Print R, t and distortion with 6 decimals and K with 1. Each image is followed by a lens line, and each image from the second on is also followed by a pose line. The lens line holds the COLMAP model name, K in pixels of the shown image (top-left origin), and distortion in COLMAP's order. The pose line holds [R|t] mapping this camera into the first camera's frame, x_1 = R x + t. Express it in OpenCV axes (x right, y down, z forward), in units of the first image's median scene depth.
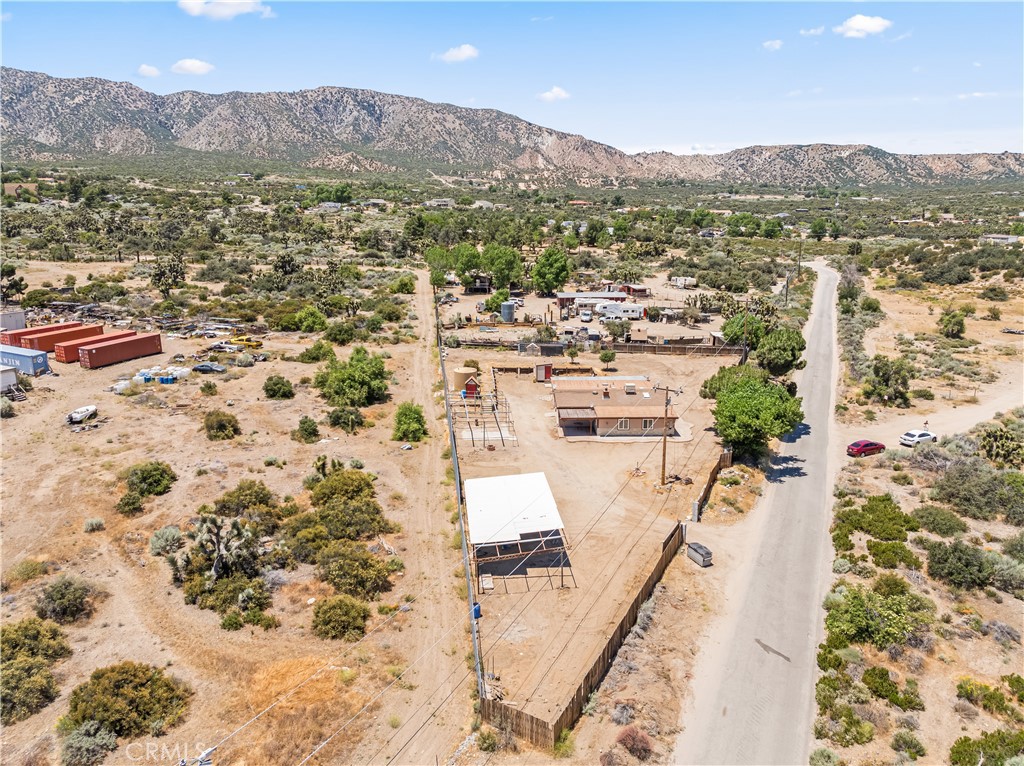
lens RADIAL K [[729.2, 0, 509.2], [0, 729.2, 384.1], [0, 0, 1]] dist [-0.040239, 0.009805]
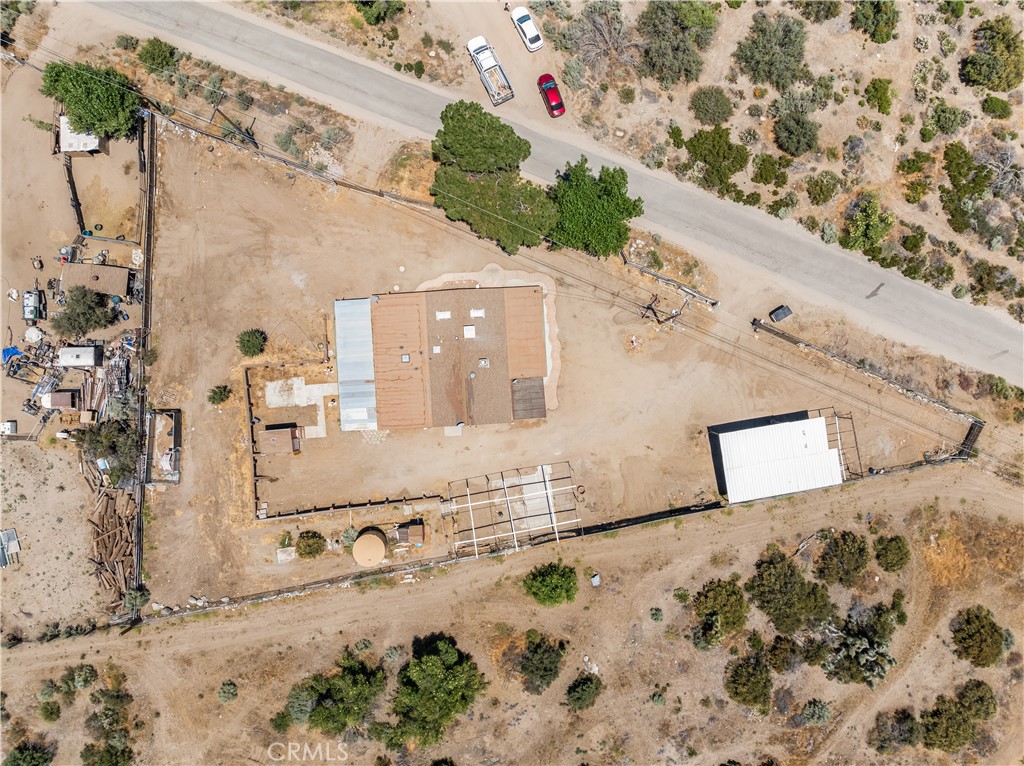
lens RADIAL K [[729.2, 0, 514.7], [0, 729.2, 377.8], [0, 0, 1]] dist [-0.040239, 0.009805]
pose [[-0.058473, -0.997992, 0.024339, 0.005197], [0.217752, 0.011043, 0.975942, -0.043927], [-0.974251, 0.062366, 0.216669, 0.044414]]
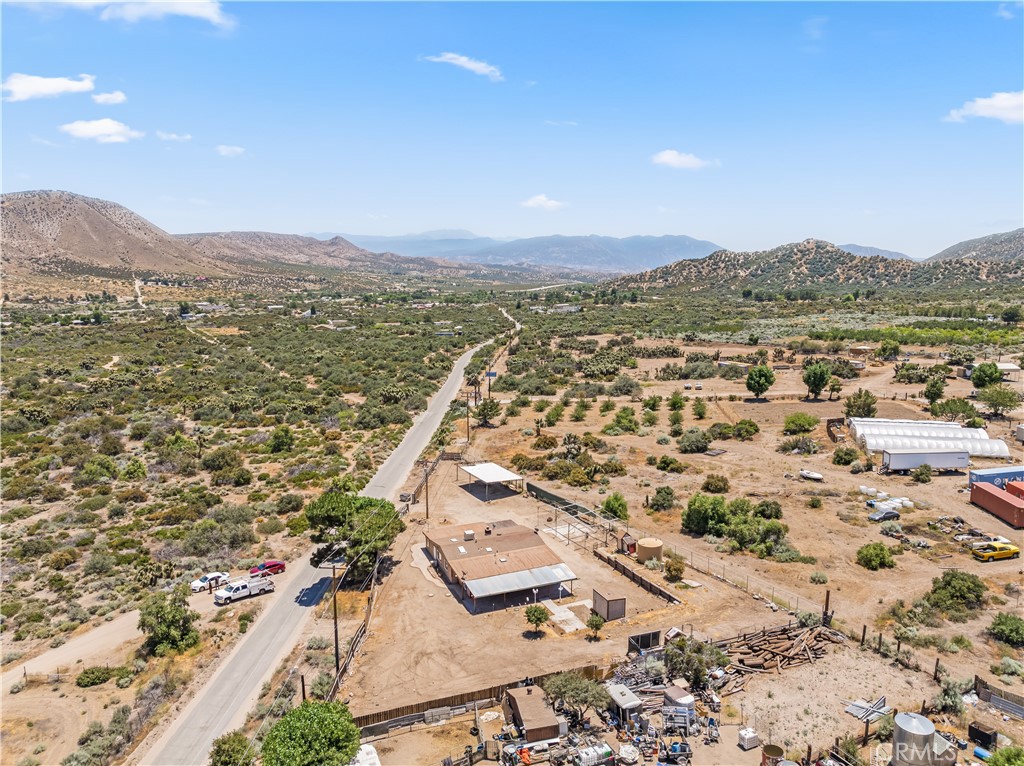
lens RADIAL K [[729.2, 0, 514.9], [0, 729.2, 386.3], [0, 0, 1]] dist [-0.040239, 0.009805]
pose [[-0.922851, 0.074197, -0.377943, 0.028302], [-0.084152, 0.918719, 0.385842, -0.035317], [0.375851, 0.387880, -0.841597, 0.105714]]
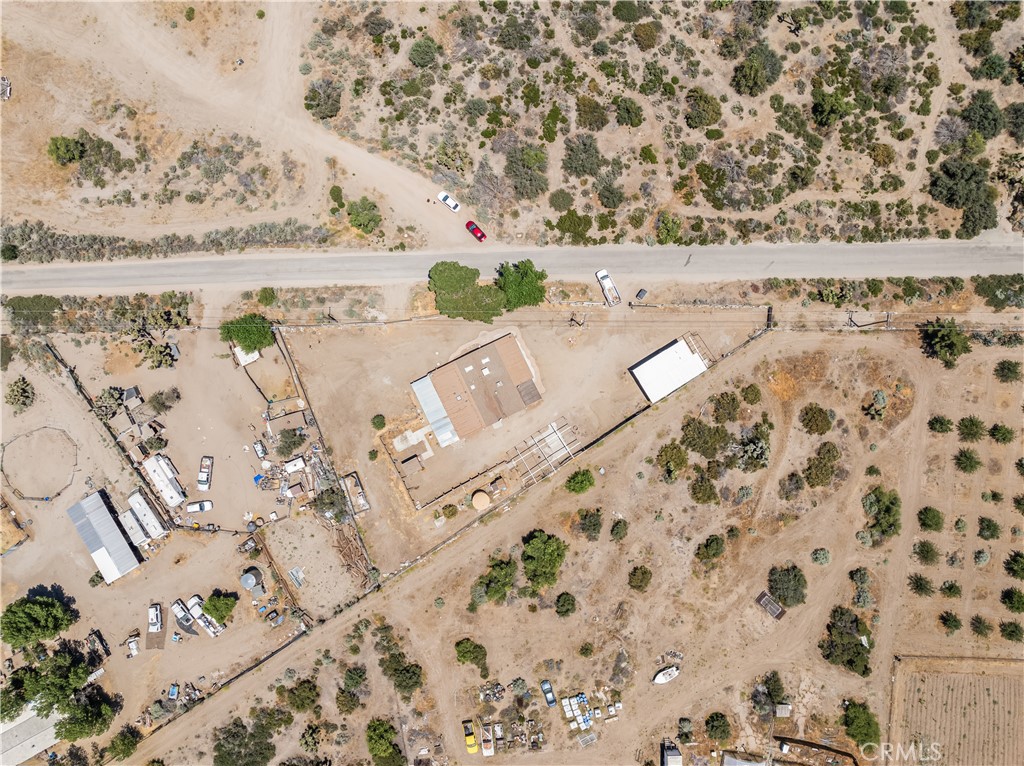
lens RADIAL K [[729.2, 0, 510.1], [0, 729.2, 379.6], [0, 0, 1]] dist [-0.040239, 0.009805]
pose [[-0.437267, -0.898961, 0.025823, 0.005084], [0.214001, -0.076118, 0.973863, -0.082257], [-0.873500, 0.431364, 0.225662, 0.035629]]
